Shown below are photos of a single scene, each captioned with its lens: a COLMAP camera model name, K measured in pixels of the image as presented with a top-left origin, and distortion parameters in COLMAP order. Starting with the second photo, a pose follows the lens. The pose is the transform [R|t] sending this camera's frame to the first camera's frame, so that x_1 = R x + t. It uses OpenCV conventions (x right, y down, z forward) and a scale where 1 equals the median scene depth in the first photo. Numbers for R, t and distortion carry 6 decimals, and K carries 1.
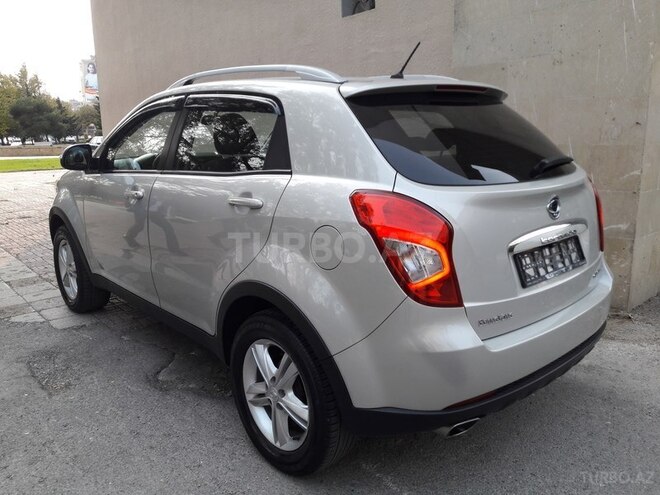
lens RADIAL K [[531.4, 0, 331.3], [0, 531.4, 247.0], [0, 0, 1]] dist [0.017795, -0.003380]
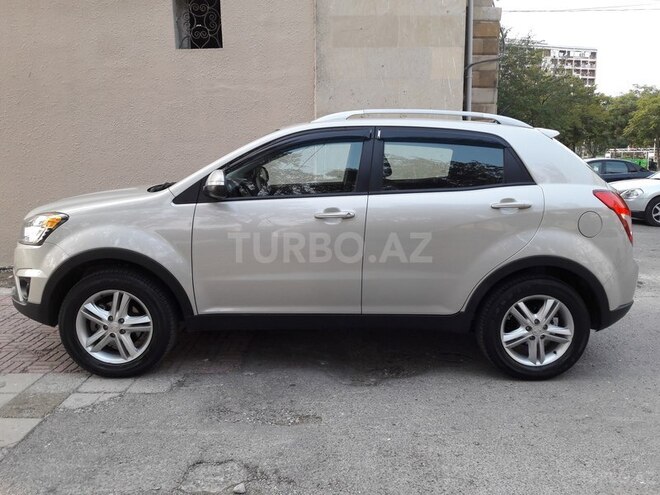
lens RADIAL K [[531.4, 0, 331.0], [0, 531.4, 245.1], [0, 0, 1]] dist [0.017795, -0.003380]
pose [[0.659357, -0.102425, 0.744821, -0.887412], [0.149753, 0.988718, 0.003395, -0.030557], [-0.736765, 0.109301, 0.667256, 0.221173]]
